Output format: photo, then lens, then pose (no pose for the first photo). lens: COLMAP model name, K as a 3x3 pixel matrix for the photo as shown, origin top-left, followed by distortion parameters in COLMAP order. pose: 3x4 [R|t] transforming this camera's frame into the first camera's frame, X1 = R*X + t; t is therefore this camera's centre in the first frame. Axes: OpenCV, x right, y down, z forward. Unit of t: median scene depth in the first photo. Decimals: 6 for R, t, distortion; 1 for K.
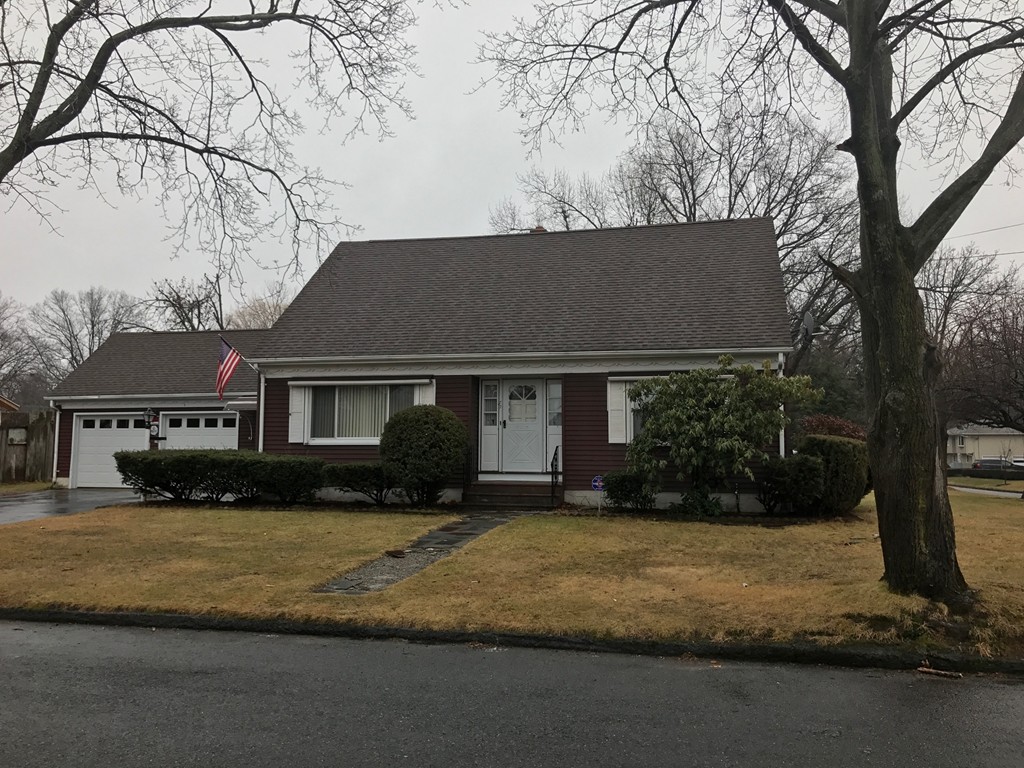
lens RADIAL K [[865.5, 0, 515.5], [0, 865.5, 390.2], [0, 0, 1]] dist [0.084744, -0.114552]
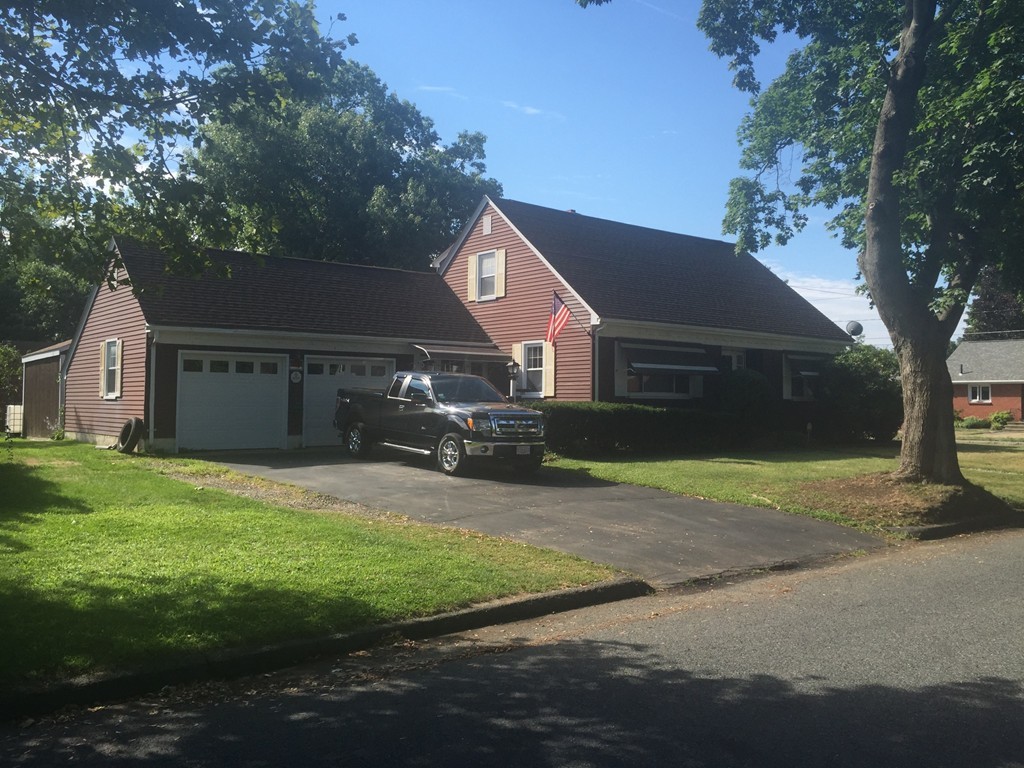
lens RADIAL K [[865.5, 0, 515.5], [0, 865.5, 390.2], [0, 0, 1]] dist [0.084744, -0.114552]
pose [[0.560120, 0.007763, 0.828375, -0.961656], [-0.065207, 0.997267, 0.034746, 0.015835], [-0.825841, -0.073478, 0.559095, 0.366147]]
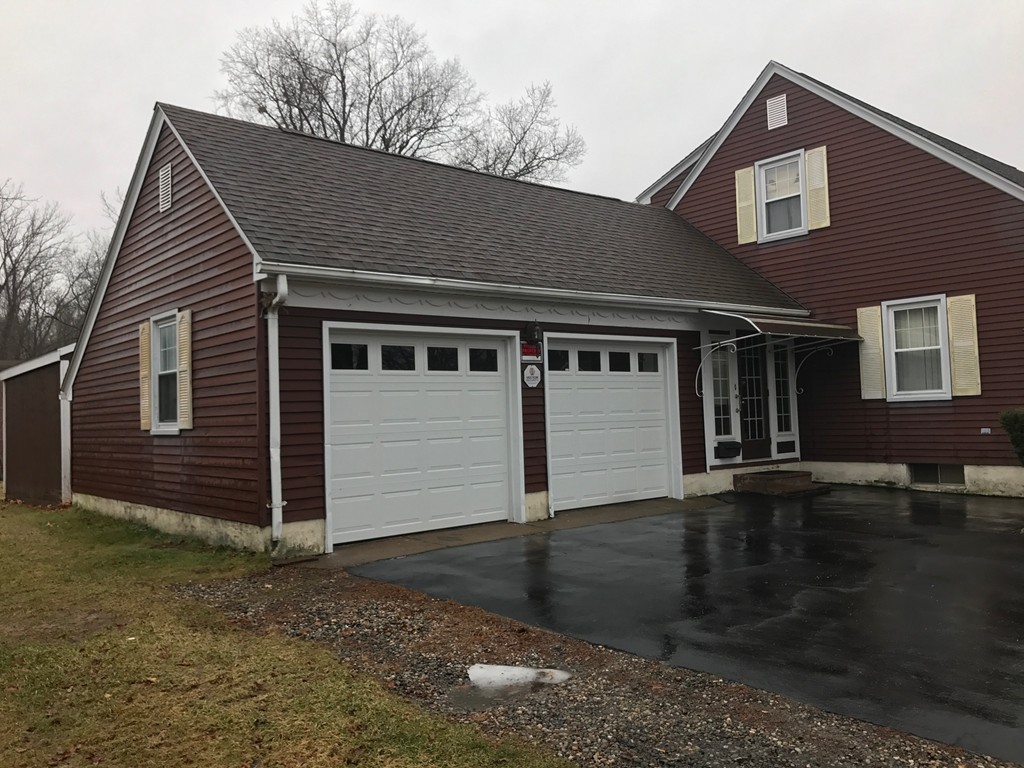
lens RADIAL K [[865.5, 0, 515.5], [0, 865.5, 390.2], [0, 0, 1]] dist [0.084744, -0.114552]
pose [[0.560062, -0.000361, 0.828450, -0.743792], [-0.024461, 0.999557, 0.016972, 0.044979], [-0.828089, -0.029770, 0.559805, 0.768605]]
